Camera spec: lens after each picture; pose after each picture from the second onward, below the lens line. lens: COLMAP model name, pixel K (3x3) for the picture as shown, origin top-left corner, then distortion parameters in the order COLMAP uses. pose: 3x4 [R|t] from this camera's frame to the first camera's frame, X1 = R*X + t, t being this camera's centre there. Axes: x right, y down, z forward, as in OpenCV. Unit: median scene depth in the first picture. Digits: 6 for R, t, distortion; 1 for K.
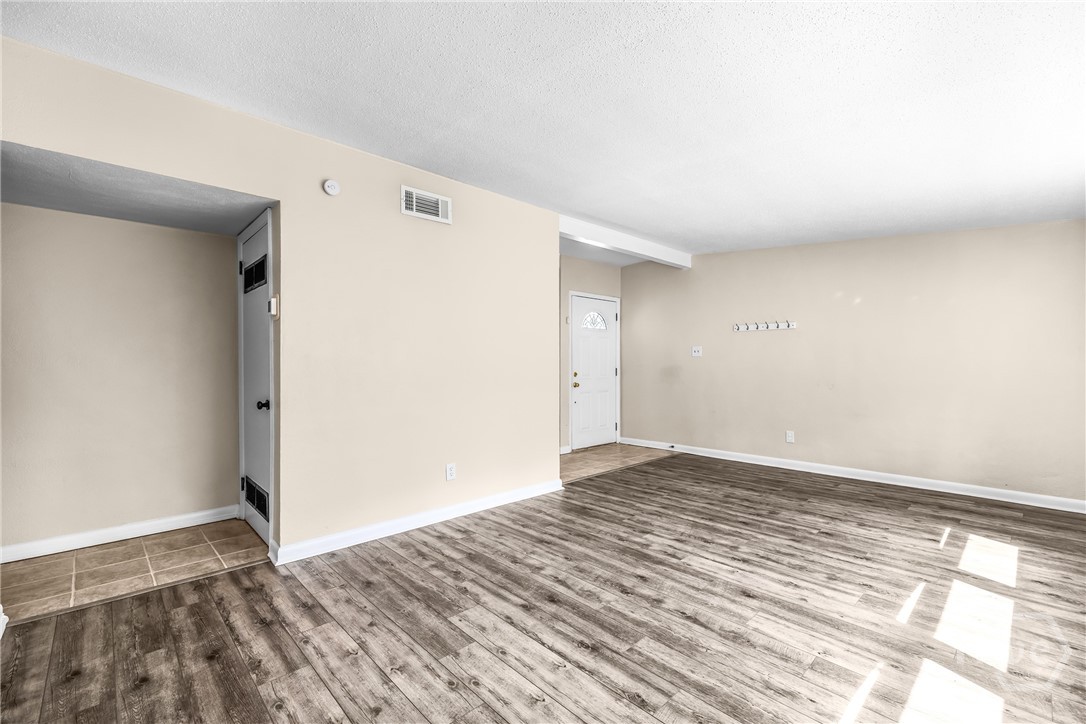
lens RADIAL K [[465.7, 0, 537.8], [0, 465.7, 366.1], [0, 0, 1]] dist [0.000346, 0.000284]
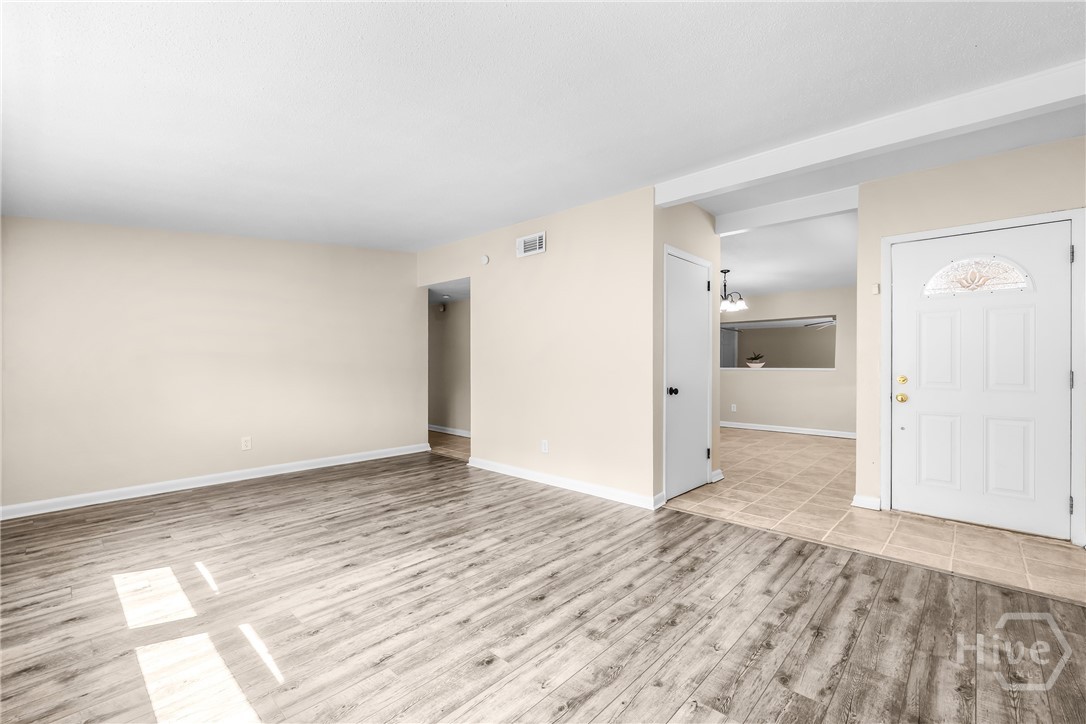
lens RADIAL K [[465.7, 0, 537.5], [0, 465.7, 359.7], [0, 0, 1]] dist [0.000346, 0.000284]
pose [[0.056059, -0.003068, -0.998423, 1.284237], [-0.004499, 0.999984, -0.003325, 0.006526], [0.998417, 0.004678, 0.056045, 1.125930]]
